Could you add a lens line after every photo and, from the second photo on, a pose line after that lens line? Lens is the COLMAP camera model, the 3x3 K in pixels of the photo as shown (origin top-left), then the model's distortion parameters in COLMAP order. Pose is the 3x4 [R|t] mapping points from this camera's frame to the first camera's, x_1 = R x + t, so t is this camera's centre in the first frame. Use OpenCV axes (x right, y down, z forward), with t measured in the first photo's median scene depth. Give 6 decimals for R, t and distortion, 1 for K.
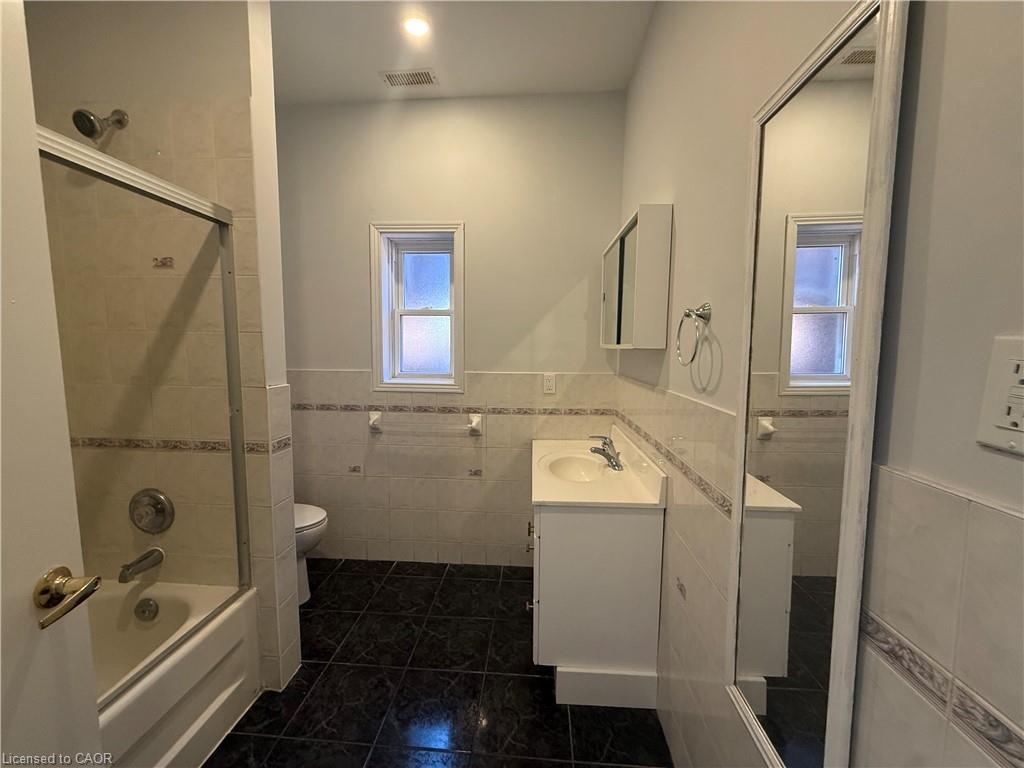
lens RADIAL K [[407.3, 0, 509.9], [0, 407.3, 381.6], [0, 0, 1]] dist [0.000797, -0.000569]
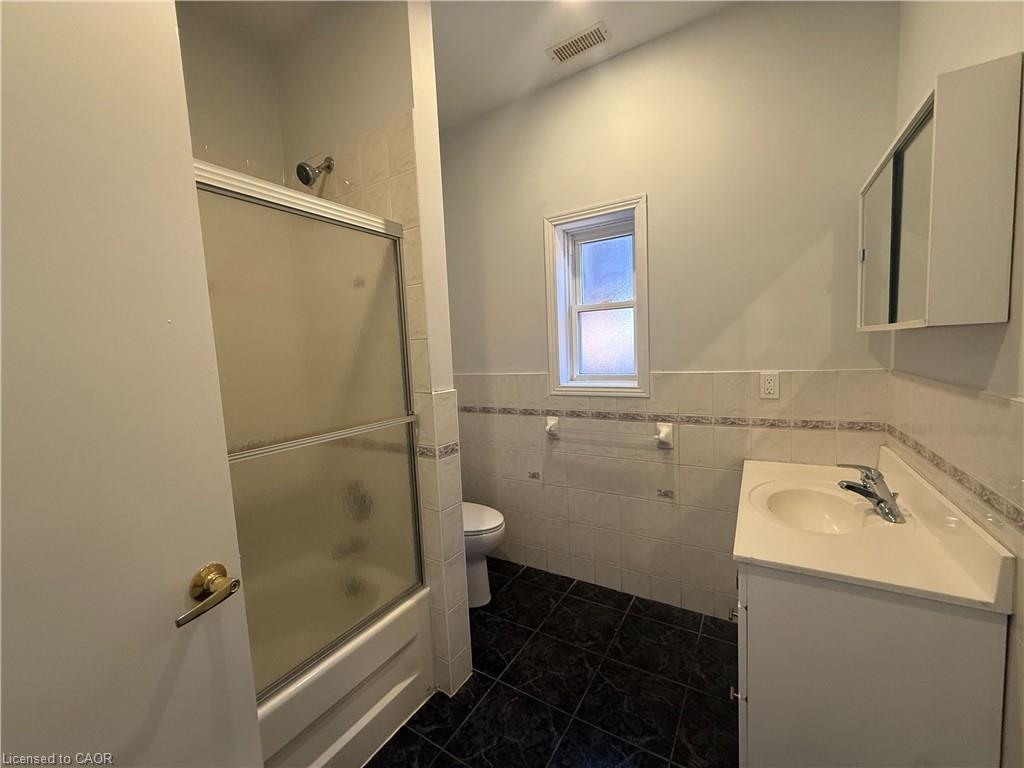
lens RADIAL K [[407.3, 0, 511.3], [0, 407.3, 383.6], [0, 0, 1]] dist [0.000797, -0.000569]
pose [[0.881875, -0.011719, -0.471338, 0.045249], [0.012668, 0.999919, -0.001159, -0.004554], [0.471314, -0.004949, 0.881952, 0.177498]]
